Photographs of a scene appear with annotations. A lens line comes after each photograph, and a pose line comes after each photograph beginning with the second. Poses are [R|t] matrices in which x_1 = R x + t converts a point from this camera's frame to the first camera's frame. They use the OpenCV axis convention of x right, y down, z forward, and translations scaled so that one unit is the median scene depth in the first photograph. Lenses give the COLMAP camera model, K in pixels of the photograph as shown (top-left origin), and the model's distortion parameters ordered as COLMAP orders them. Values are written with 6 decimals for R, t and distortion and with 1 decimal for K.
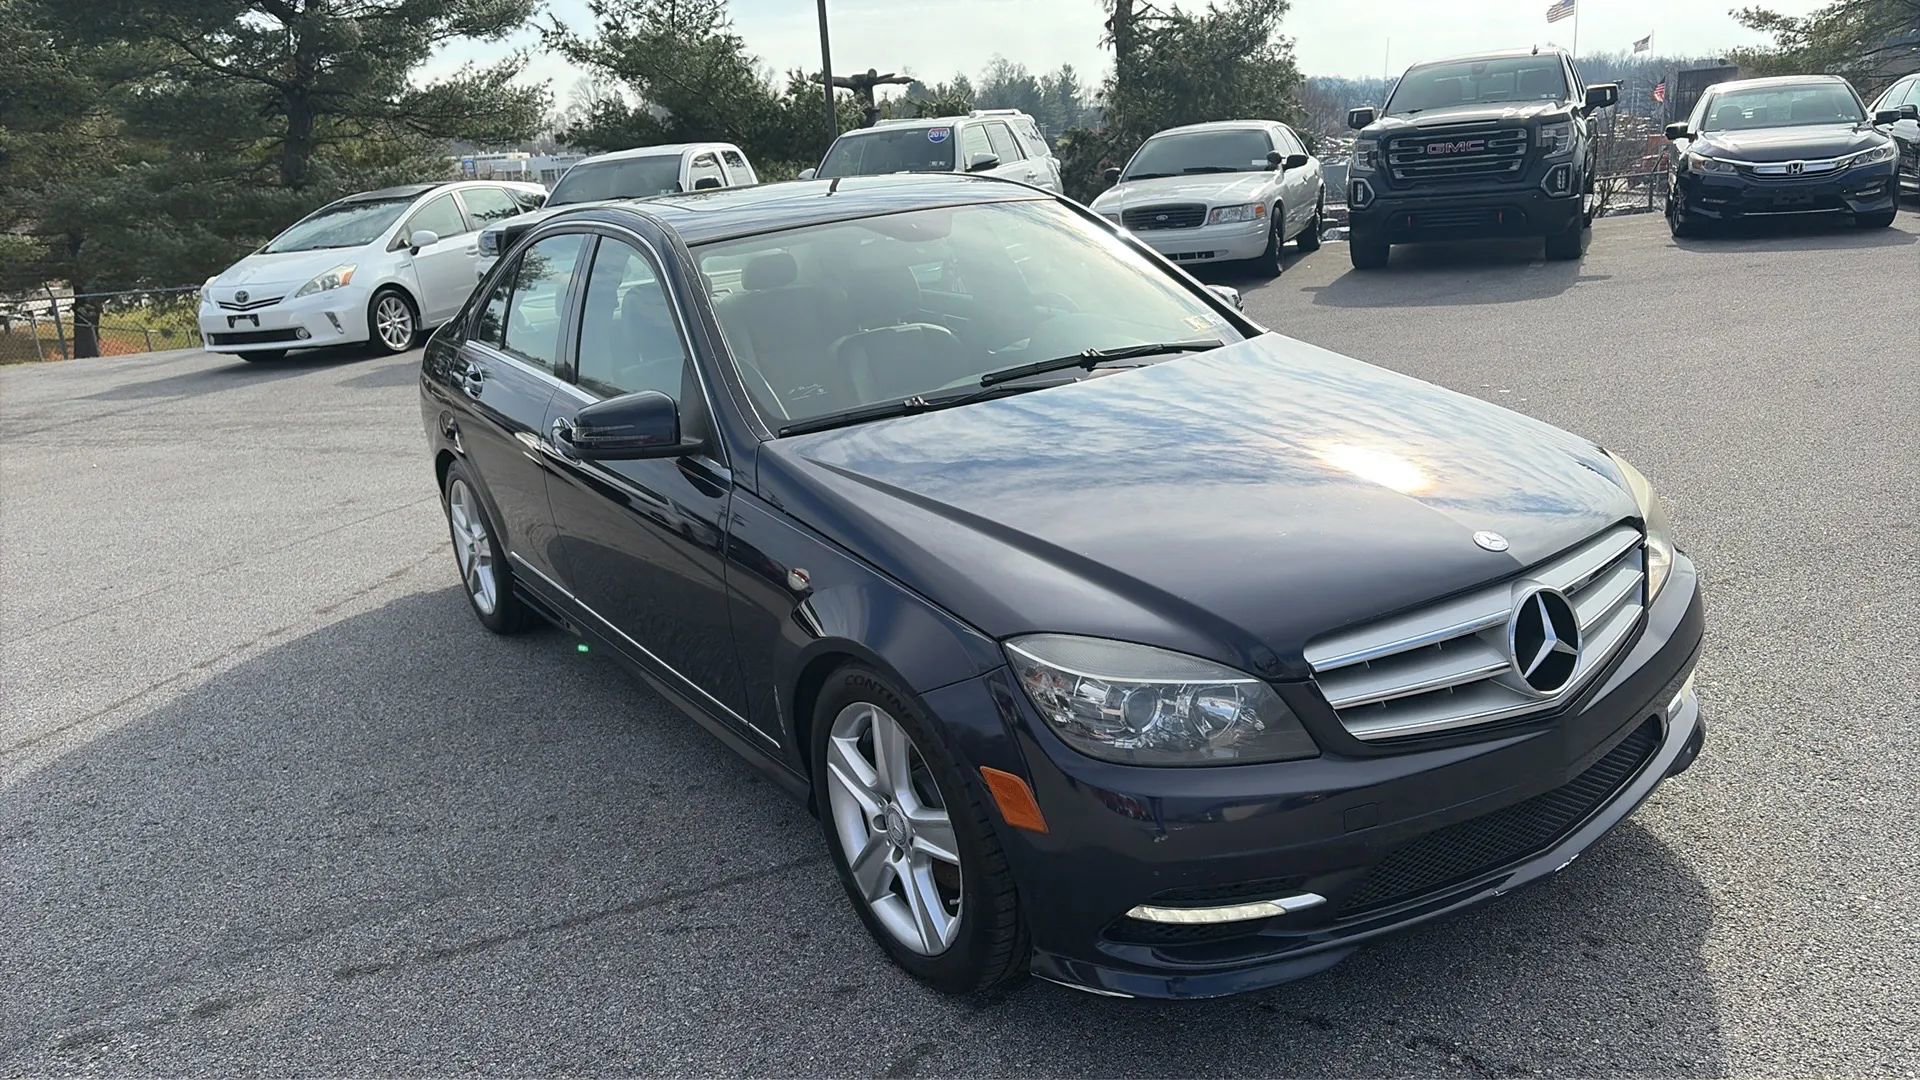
lens RADIAL K [[1417.7, 0, 960.9], [0, 1417.7, 543.6], [0, 0, 1]] dist [0.034906, -0.025881]
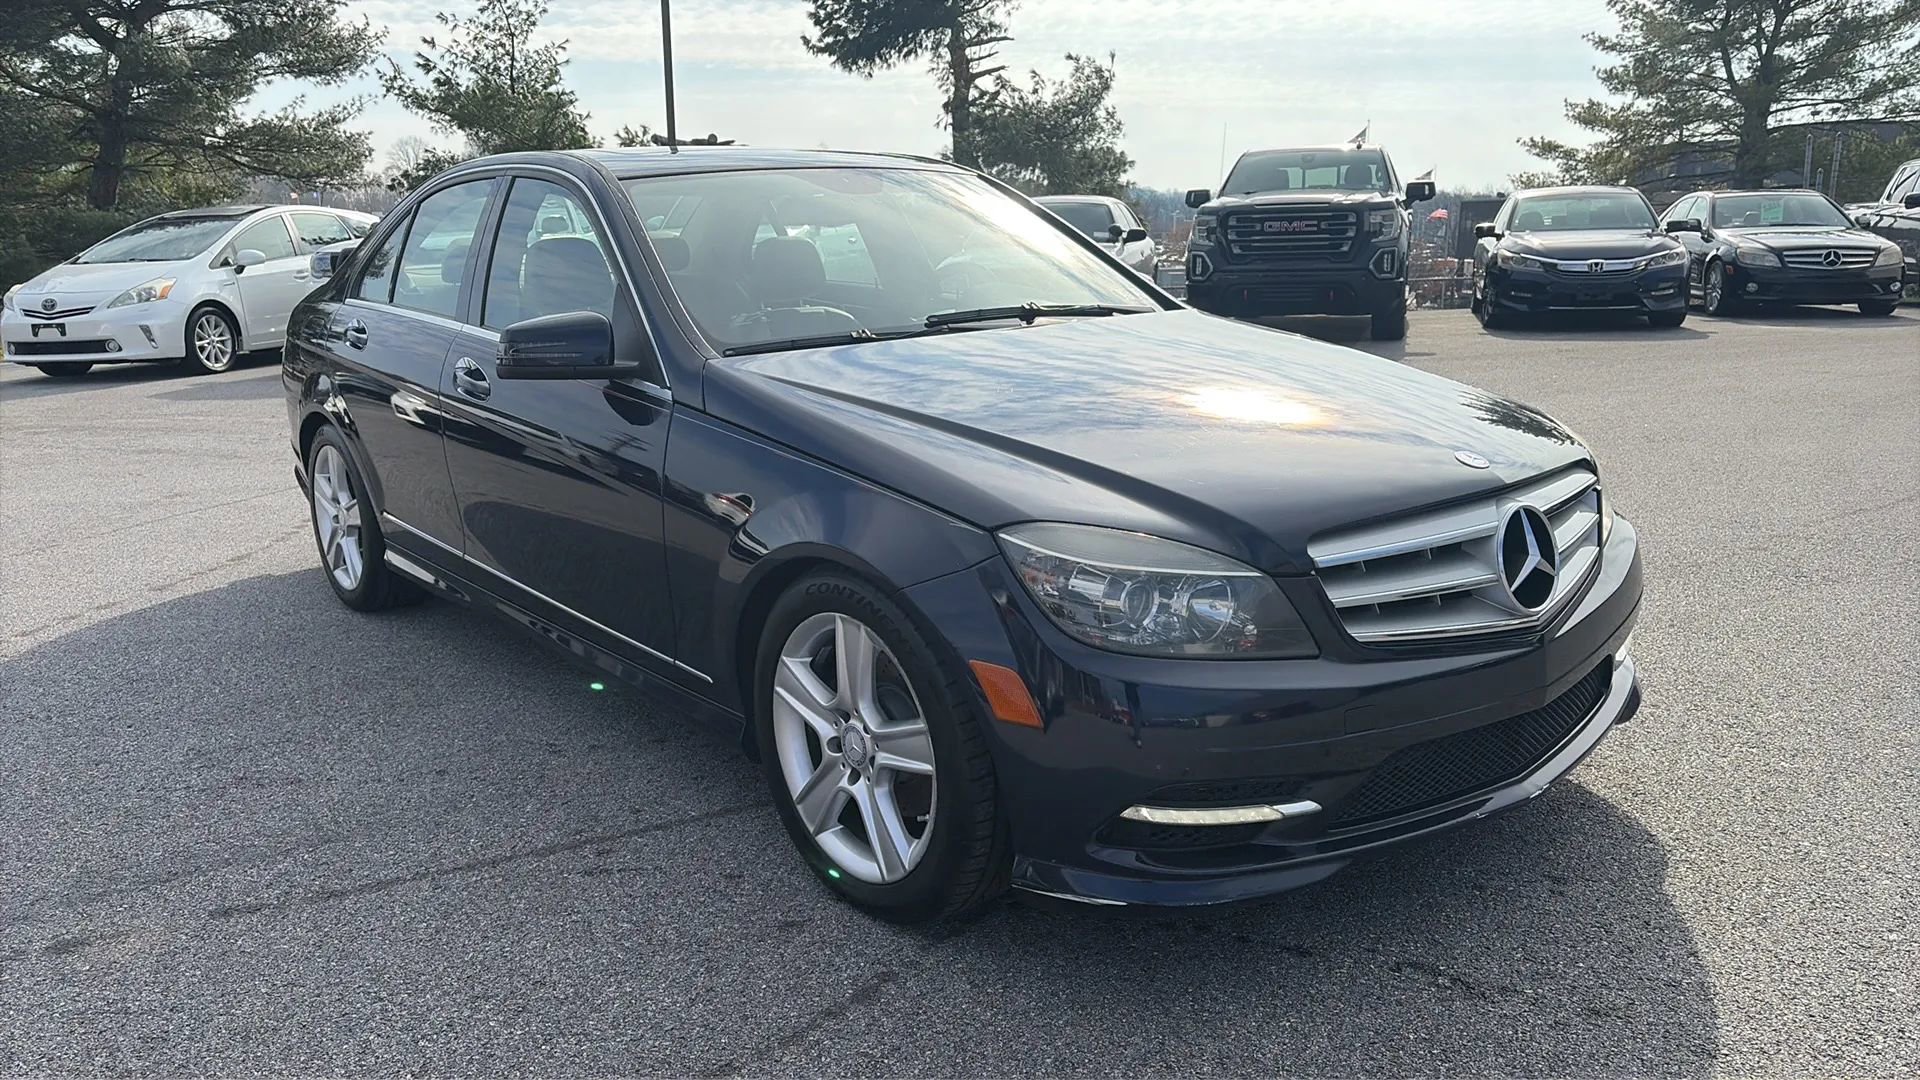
lens RADIAL K [[1416.0, 0, 909.6], [0, 1416.0, 520.9], [0, 0, 1]] dist [0.046167, -0.049459]
pose [[0.994402, 0.040662, 0.097523, -0.065250], [-0.033252, 0.996520, -0.076438, 0.073233], [-0.100292, 0.072768, 0.992293, 0.028308]]
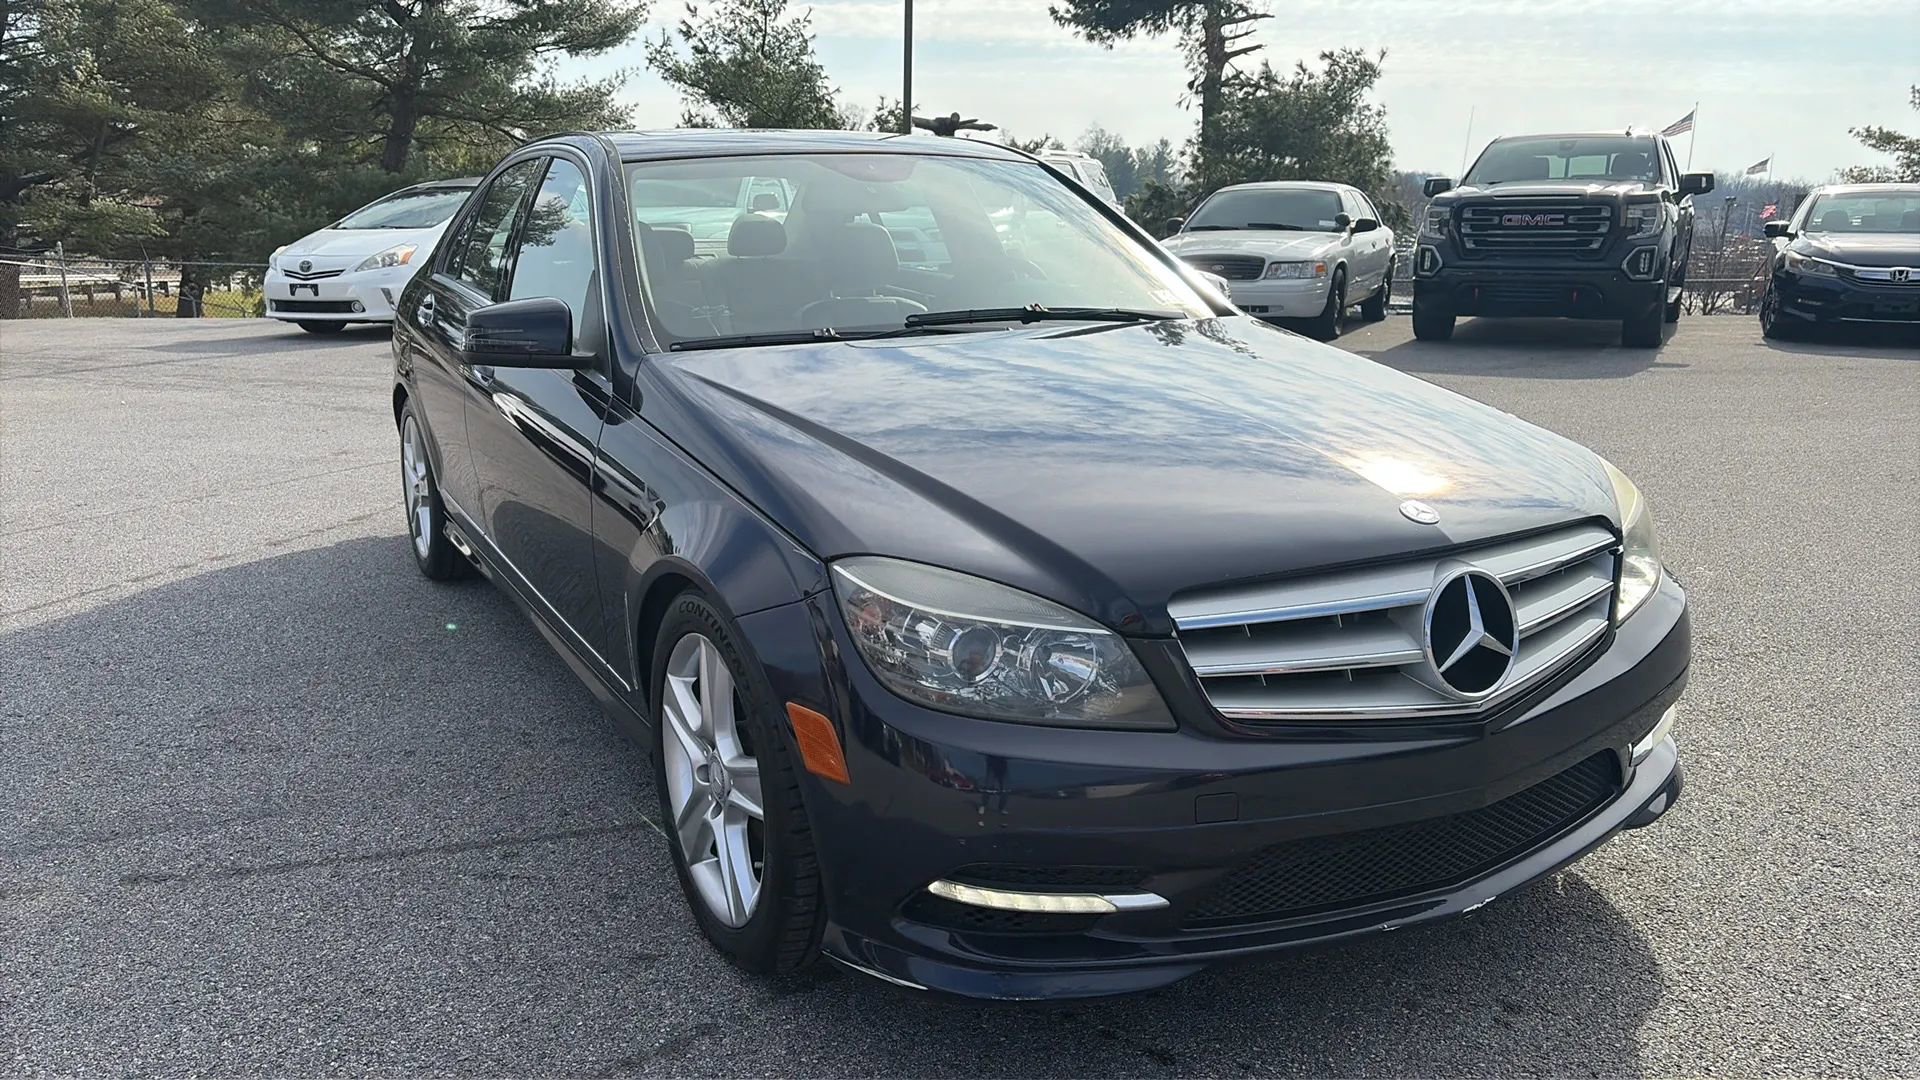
lens RADIAL K [[1407.0, 0, 910.5], [0, 1407.0, 543.7], [0, 0, 1]] dist [0.052475, -0.055618]
pose [[0.991811, 0.102362, -0.076368, 0.077047], [-0.105228, 0.993850, -0.034491, 0.043733], [0.072368, 0.042245, 0.996483, 0.076100]]
